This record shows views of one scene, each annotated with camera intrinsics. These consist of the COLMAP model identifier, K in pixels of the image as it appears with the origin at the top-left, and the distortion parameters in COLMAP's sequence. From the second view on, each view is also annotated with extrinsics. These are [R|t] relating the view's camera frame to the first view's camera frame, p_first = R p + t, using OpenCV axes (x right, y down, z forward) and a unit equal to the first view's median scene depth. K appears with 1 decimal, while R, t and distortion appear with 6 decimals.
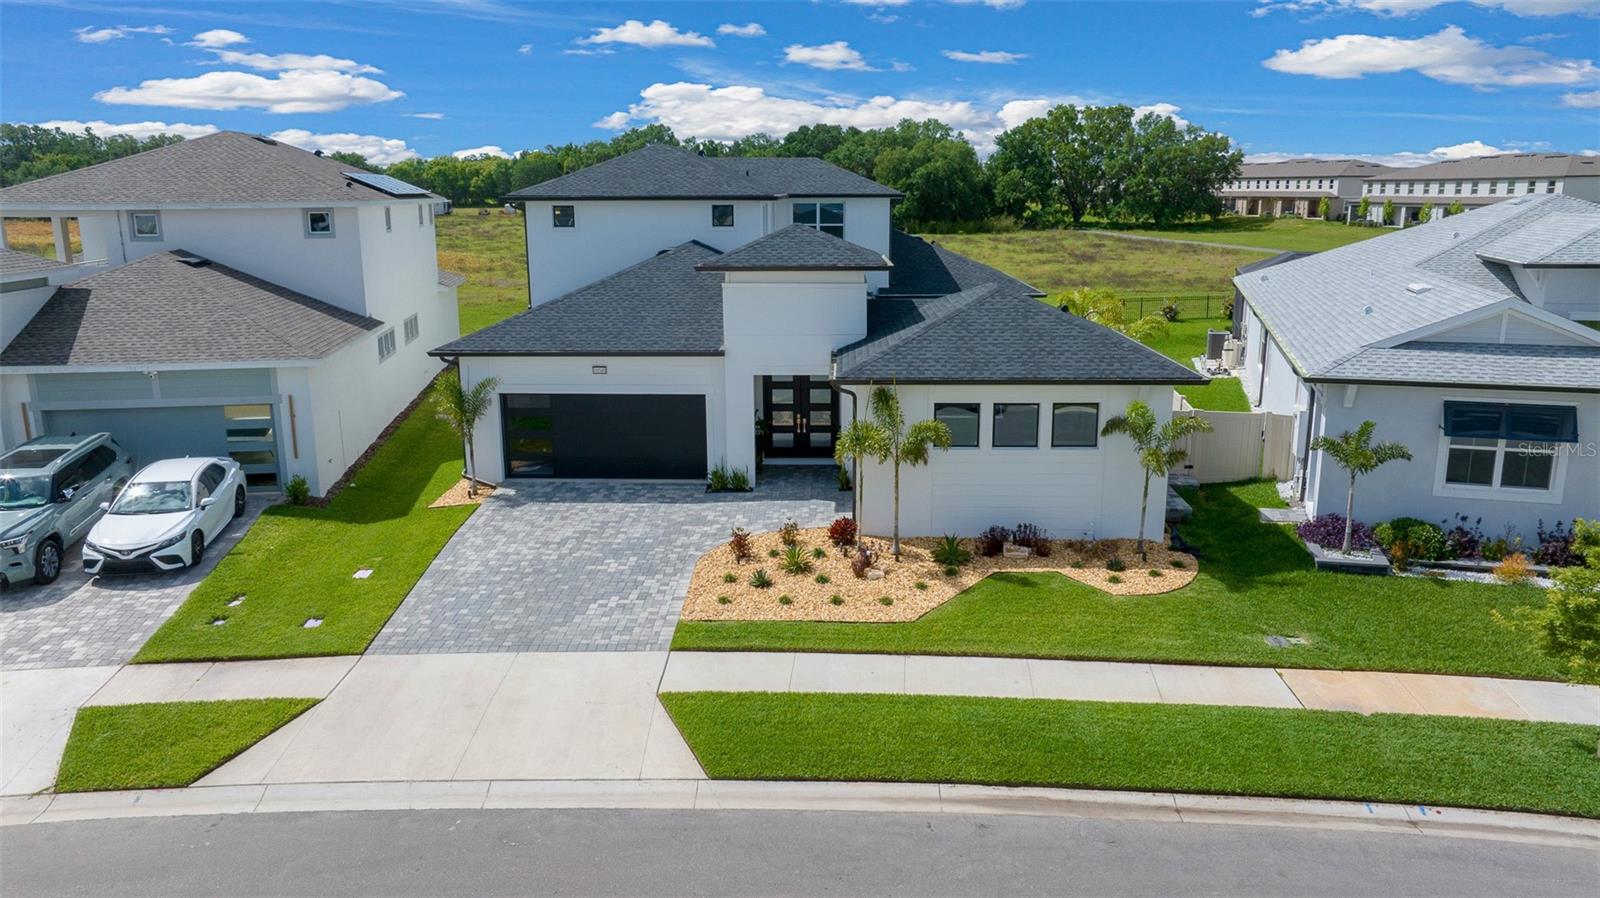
lens RADIAL K [[1131.9, 0, 808.9], [0, 1131.9, 447.6], [0, 0, 1]] dist [-0.037813, 0.035389]
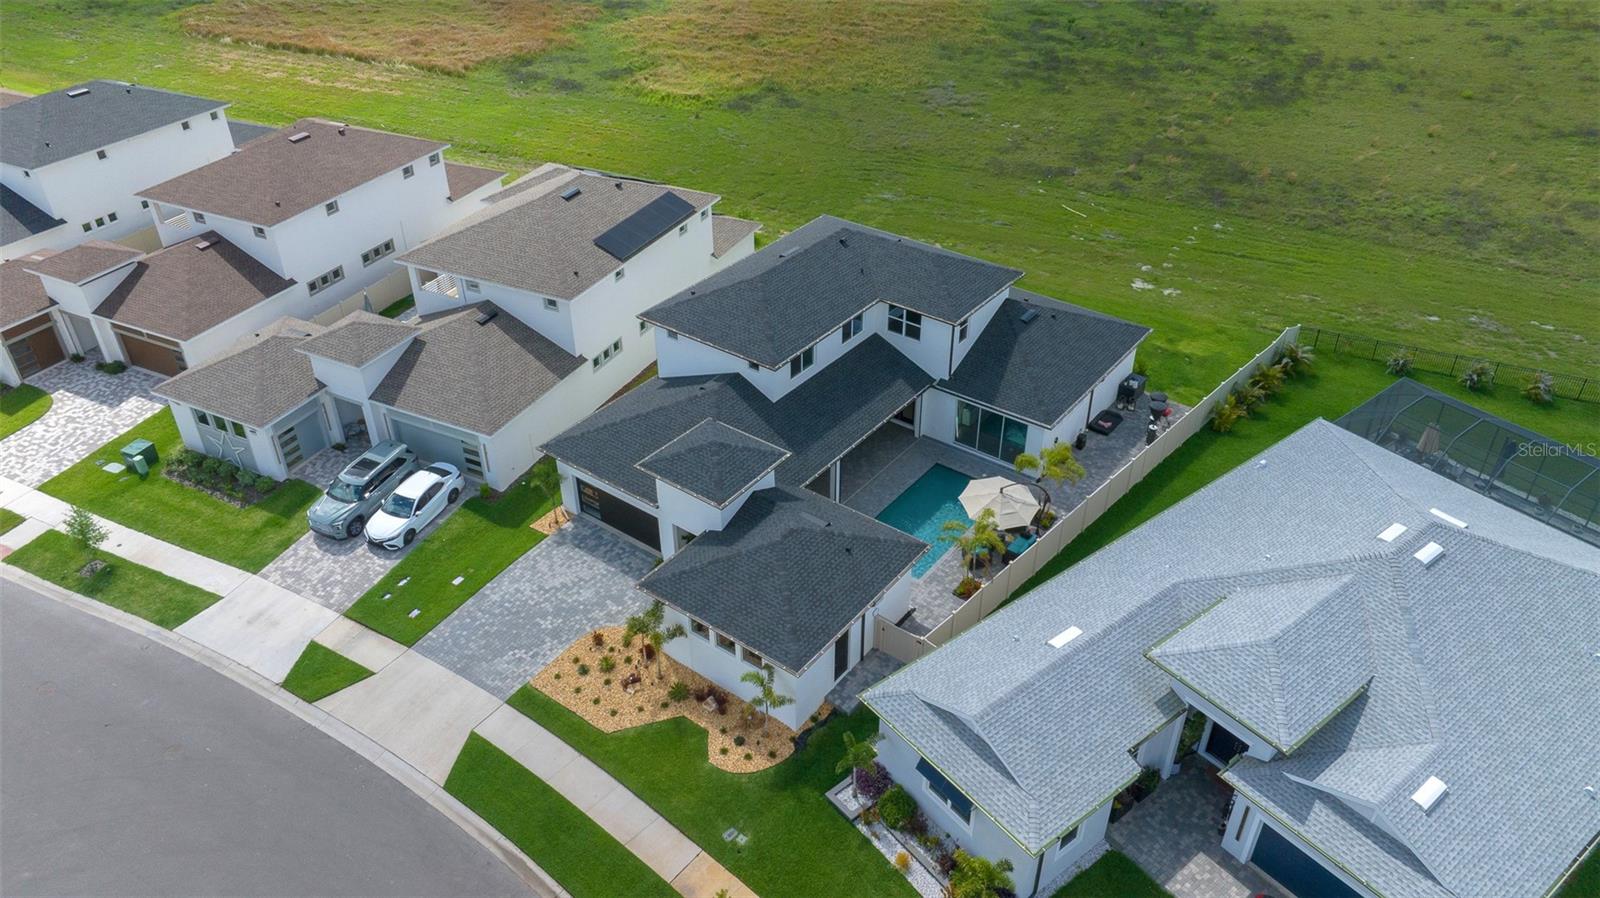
lens RADIAL K [[1131.9, 0, 813.6], [0, 1131.9, 448.4], [0, 0, 1]] dist [-0.037813, 0.035389]
pose [[0.822279, 0.328479, -0.464713, 1.026832], [-0.133309, 0.905059, 0.403854, -1.031190], [0.553250, -0.270130, 0.788000, -0.214600]]
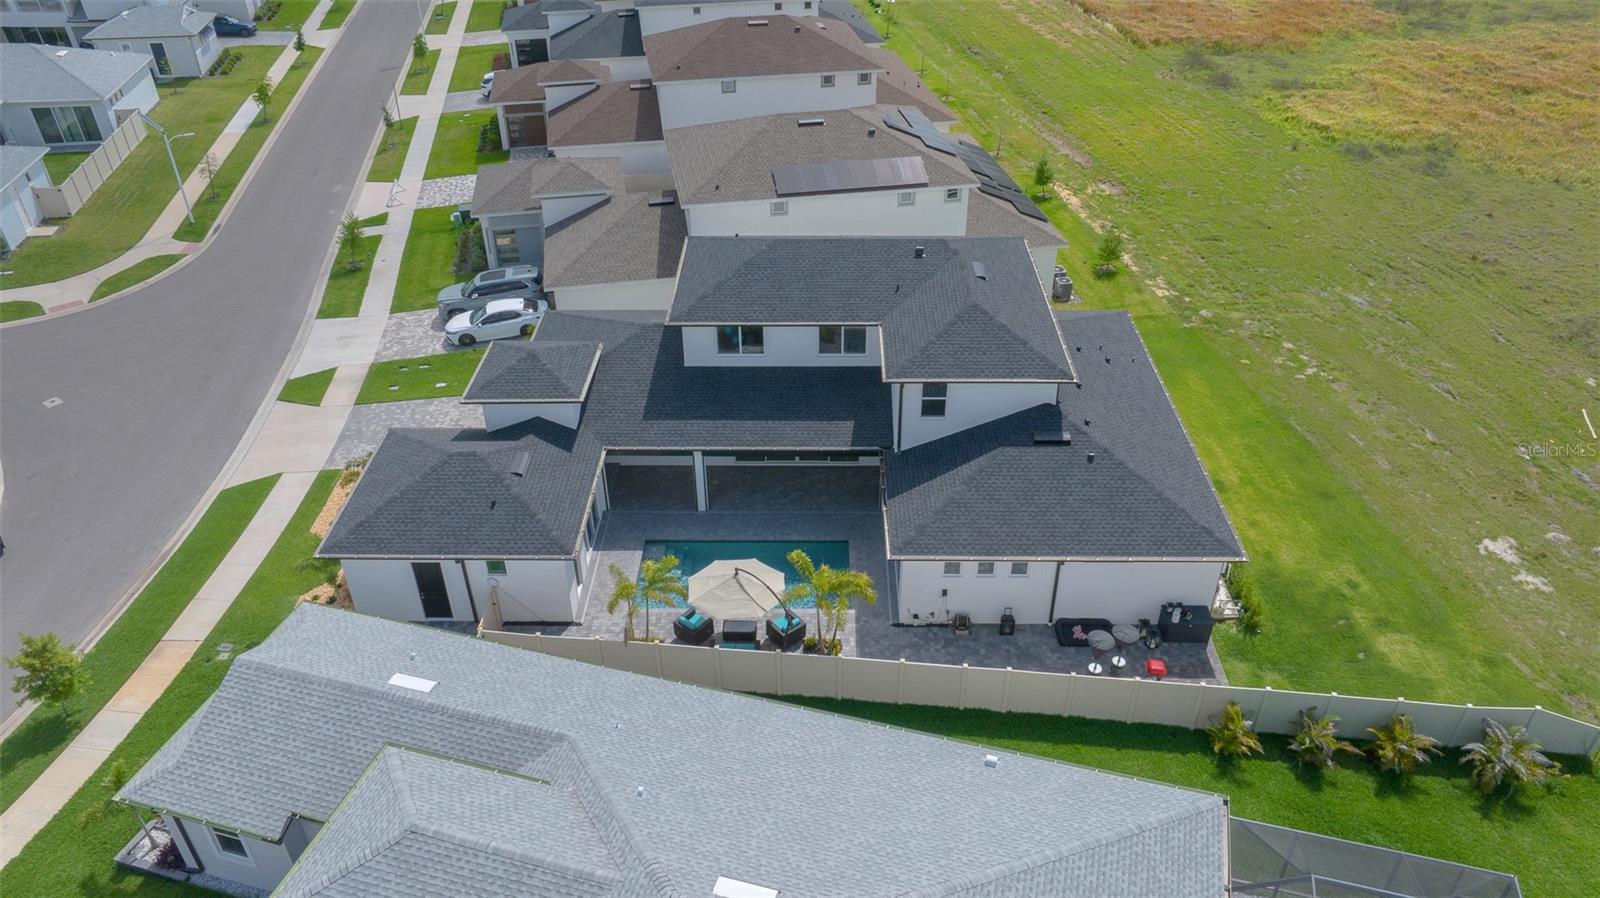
lens RADIAL K [[1131.9, 0, 801.5], [0, 1131.9, 448.3], [0, 0, 1]] dist [-0.037813, 0.035389]
pose [[0.014034, 0.568045, -0.822878, 1.592203], [-0.214177, 0.805566, 0.552441, -1.217156], [0.976694, 0.168489, 0.132968, 1.425941]]
